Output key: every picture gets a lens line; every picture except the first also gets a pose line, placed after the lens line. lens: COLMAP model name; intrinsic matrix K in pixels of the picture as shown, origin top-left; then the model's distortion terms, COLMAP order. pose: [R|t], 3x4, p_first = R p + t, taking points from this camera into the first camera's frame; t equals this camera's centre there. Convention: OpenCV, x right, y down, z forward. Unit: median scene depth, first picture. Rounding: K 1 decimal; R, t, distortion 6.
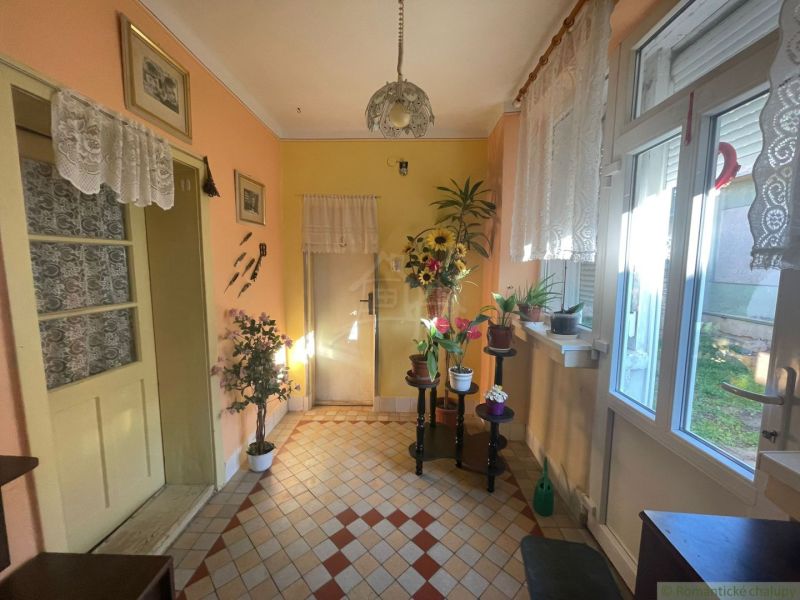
lens RADIAL K [[322.4, 0, 399.7], [0, 322.4, 298.3], [0, 0, 1]] dist [0.001054, 0.000078]
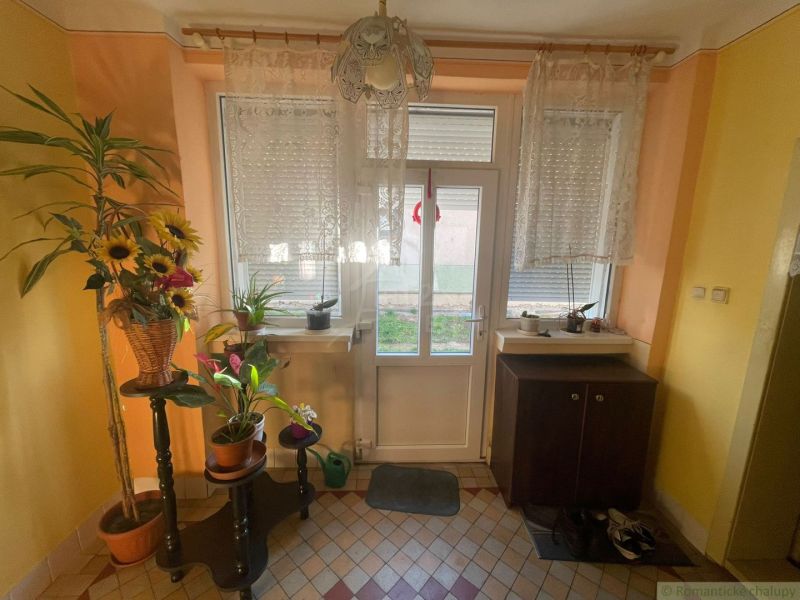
lens RADIAL K [[322.4, 0, 399.7], [0, 322.4, 298.3], [0, 0, 1]] dist [0.001054, 0.000078]
pose [[-0.067020, -0.174268, 0.982415, -0.622055], [0.085024, 0.980050, 0.179649, -0.175597], [-0.994122, 0.095569, -0.050866, 0.861964]]
